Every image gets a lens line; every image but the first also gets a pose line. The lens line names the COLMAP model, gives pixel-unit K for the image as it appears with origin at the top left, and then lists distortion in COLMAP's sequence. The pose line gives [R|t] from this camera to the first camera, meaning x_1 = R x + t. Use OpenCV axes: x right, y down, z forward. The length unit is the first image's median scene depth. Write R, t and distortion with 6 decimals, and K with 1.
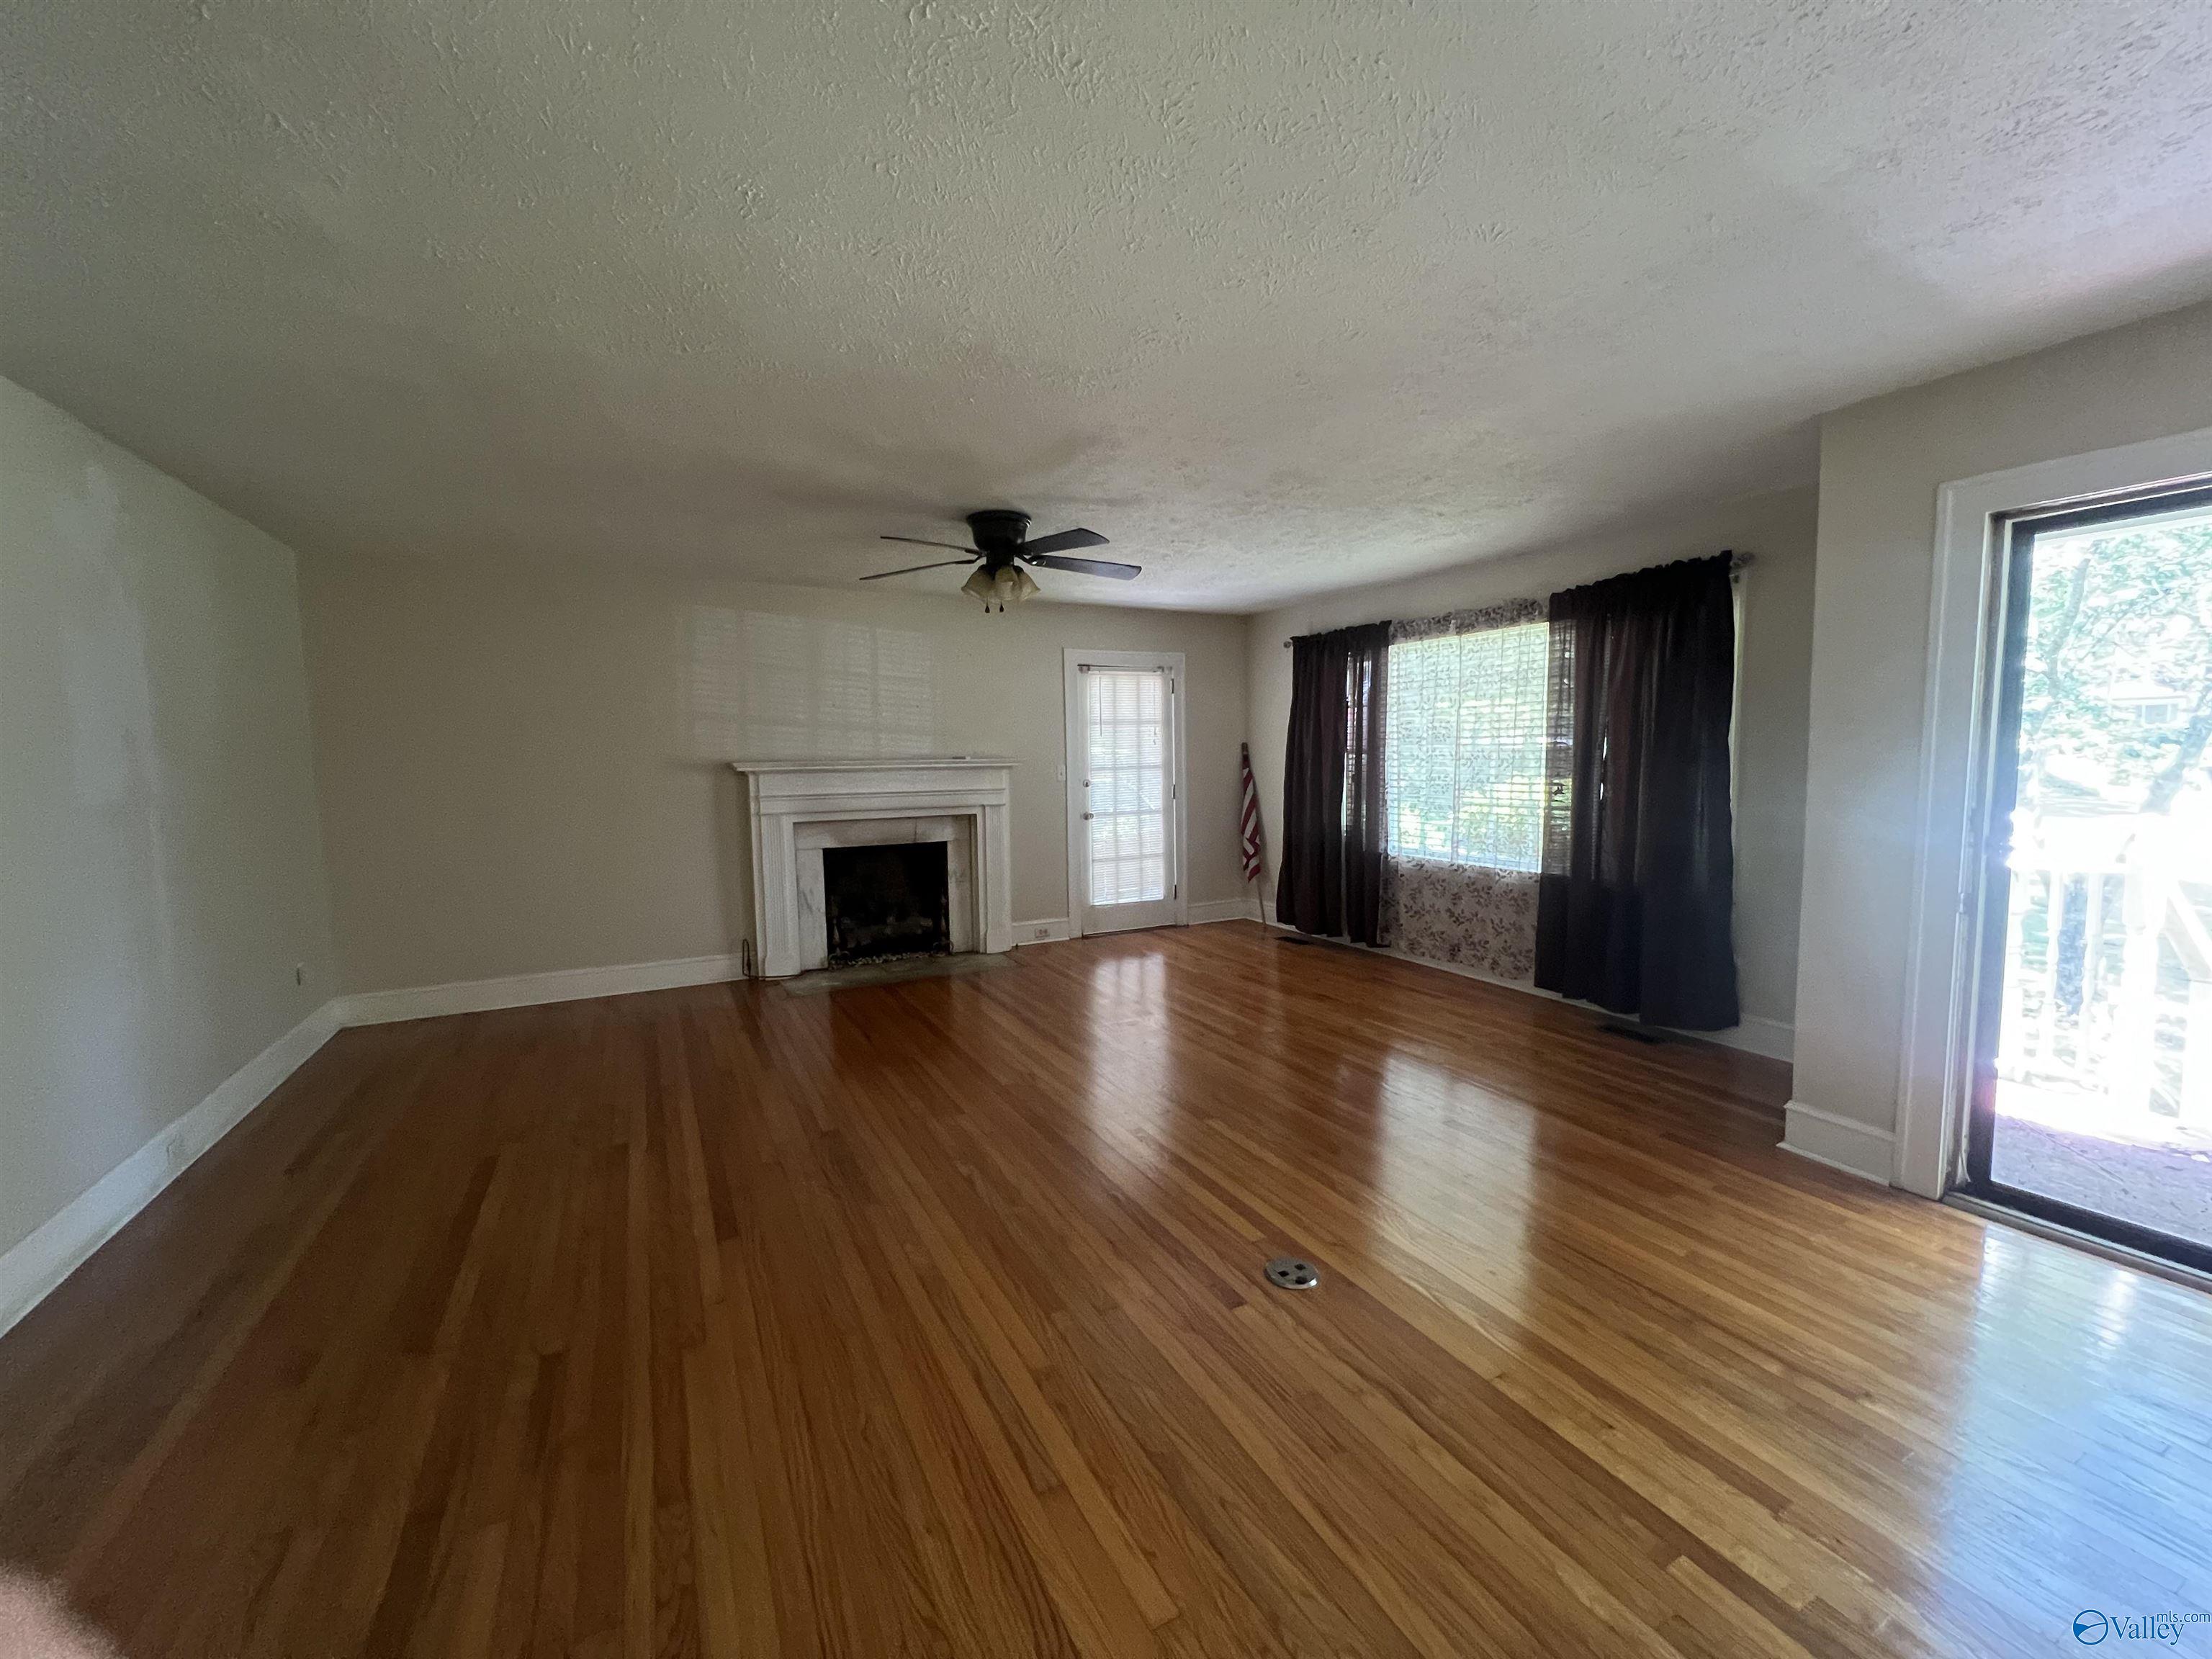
lens RADIAL K [[883.9, 0, 1103.5], [0, 883.9, 835.4], [0, 0, 1]] dist [-0.003444, 0.000520]
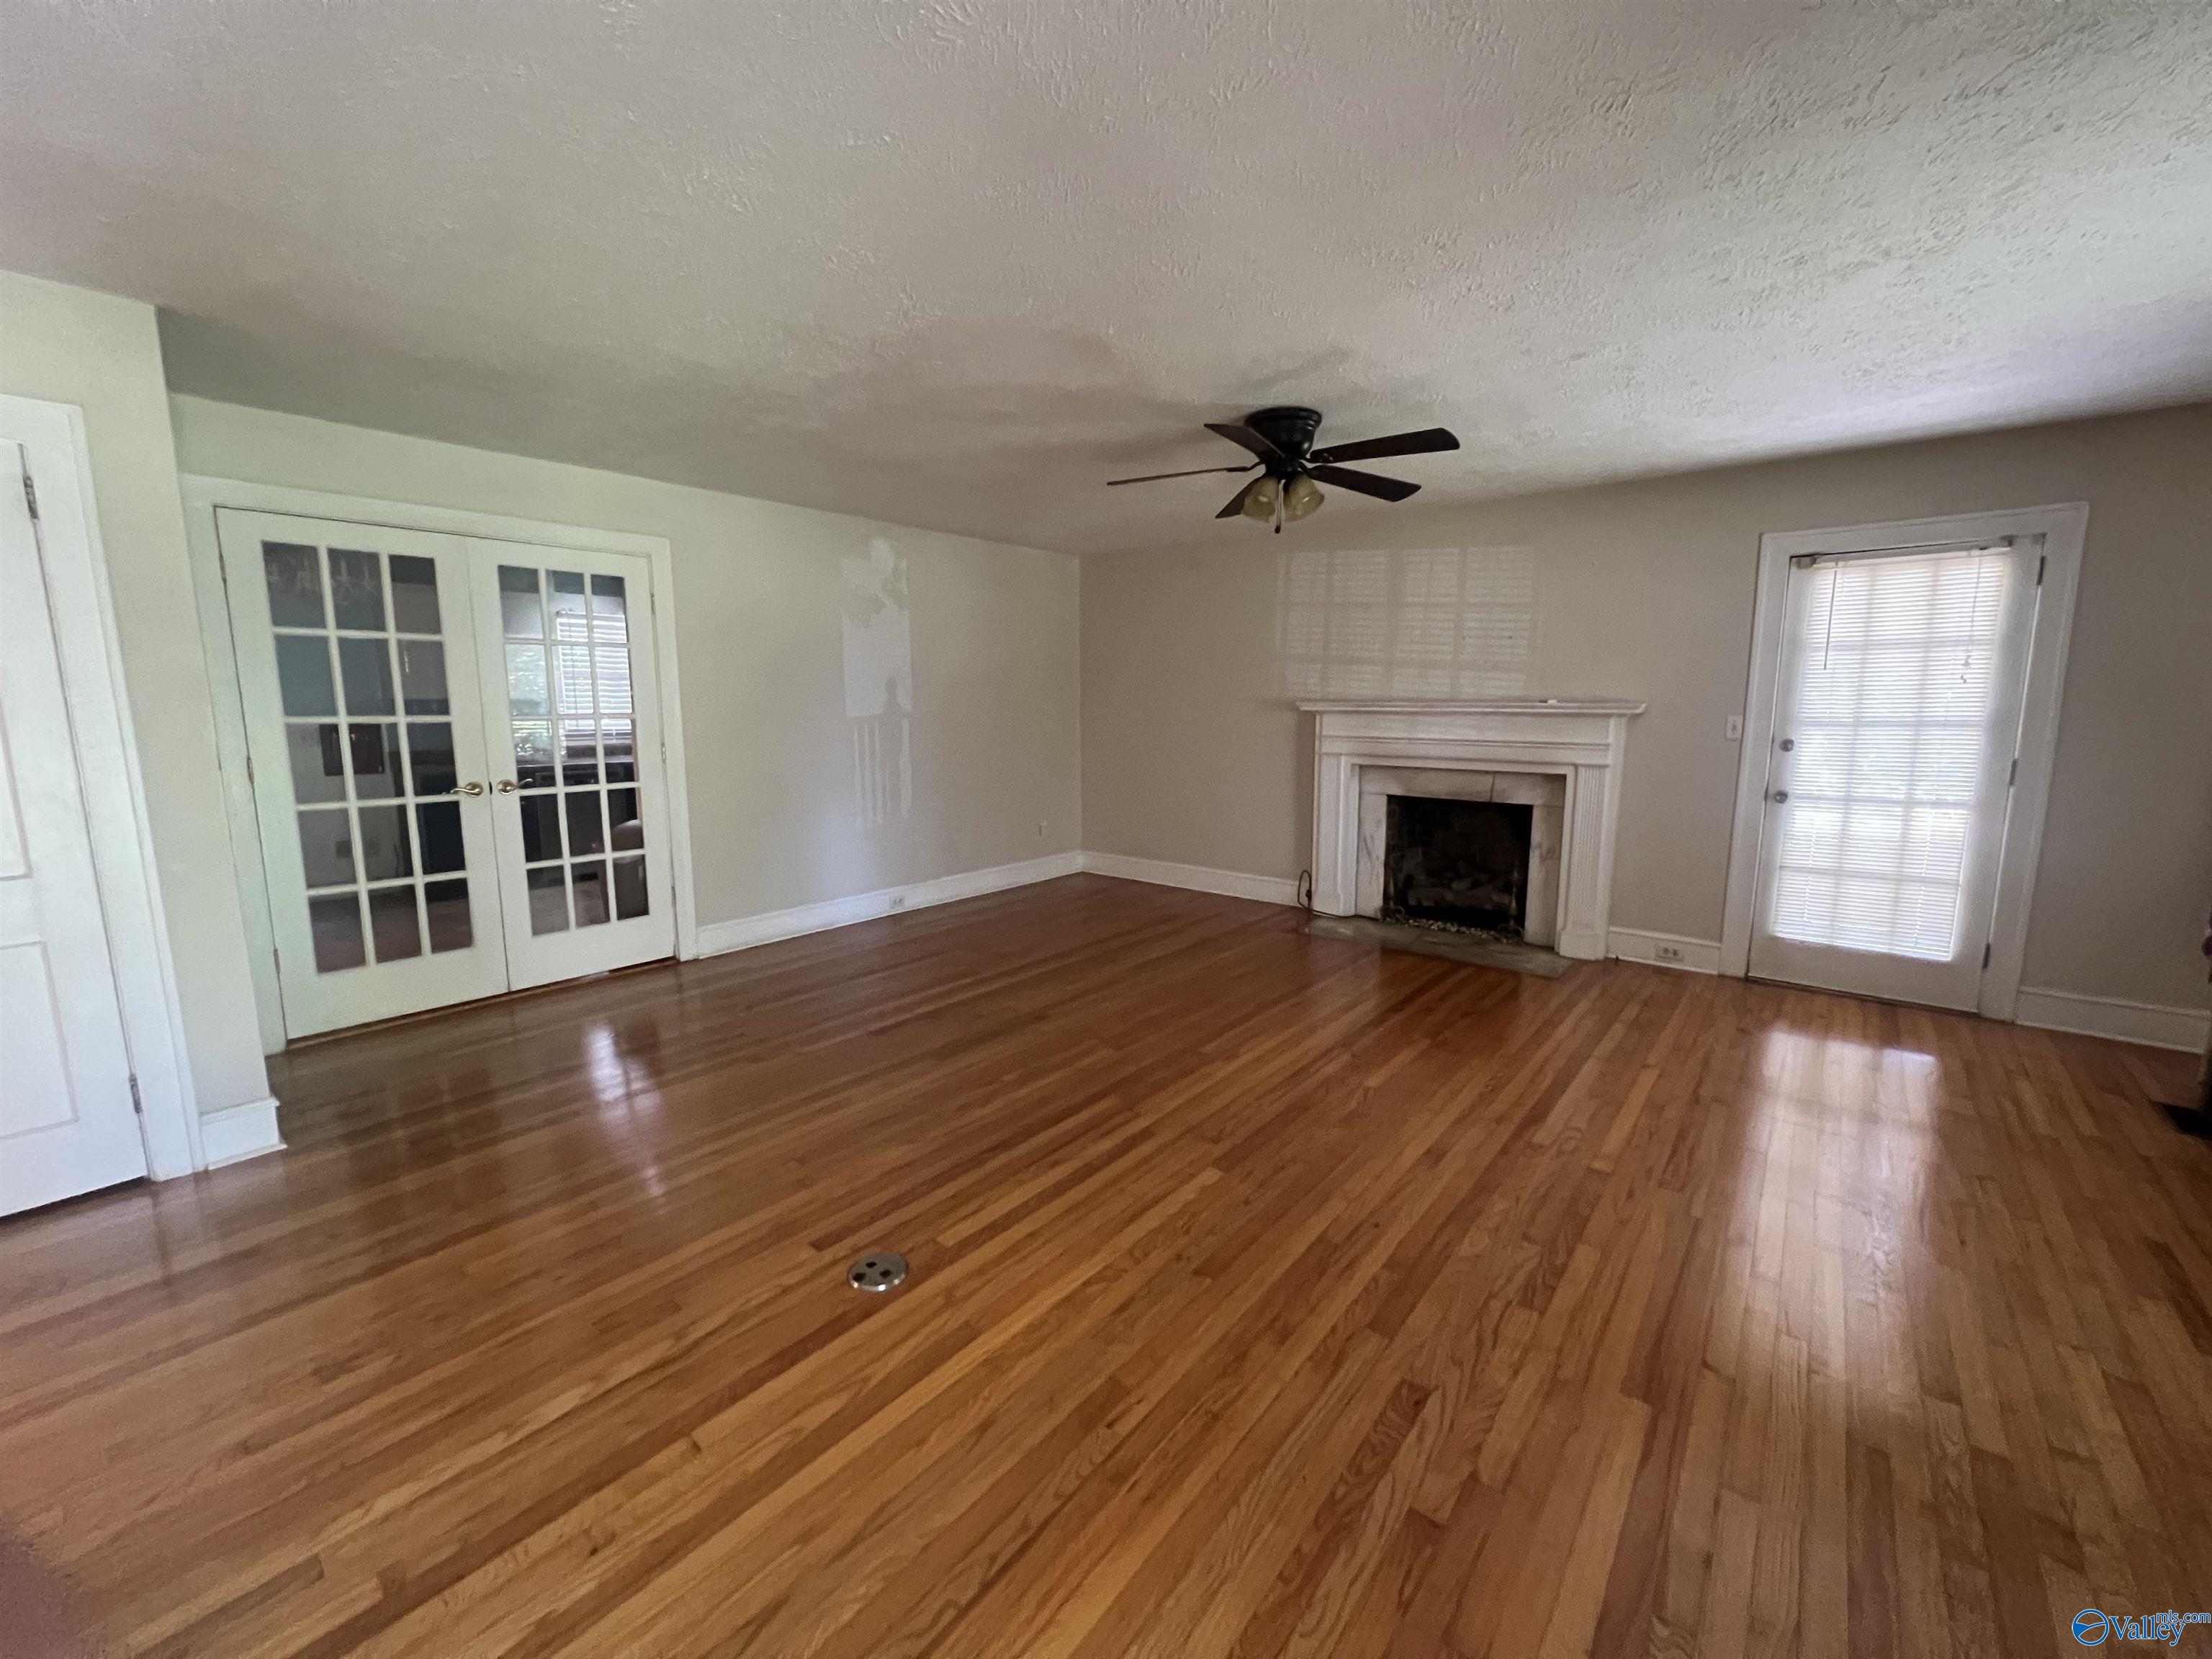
lens RADIAL K [[883.9, 0, 1097.1], [0, 883.9, 828.0], [0, 0, 1]] dist [-0.003444, 0.000520]
pose [[0.381302, 0.147577, -0.912595, 0.415191], [-0.091157, 0.988367, 0.121743, -0.035000], [0.919945, 0.036768, 0.390319, 0.325796]]
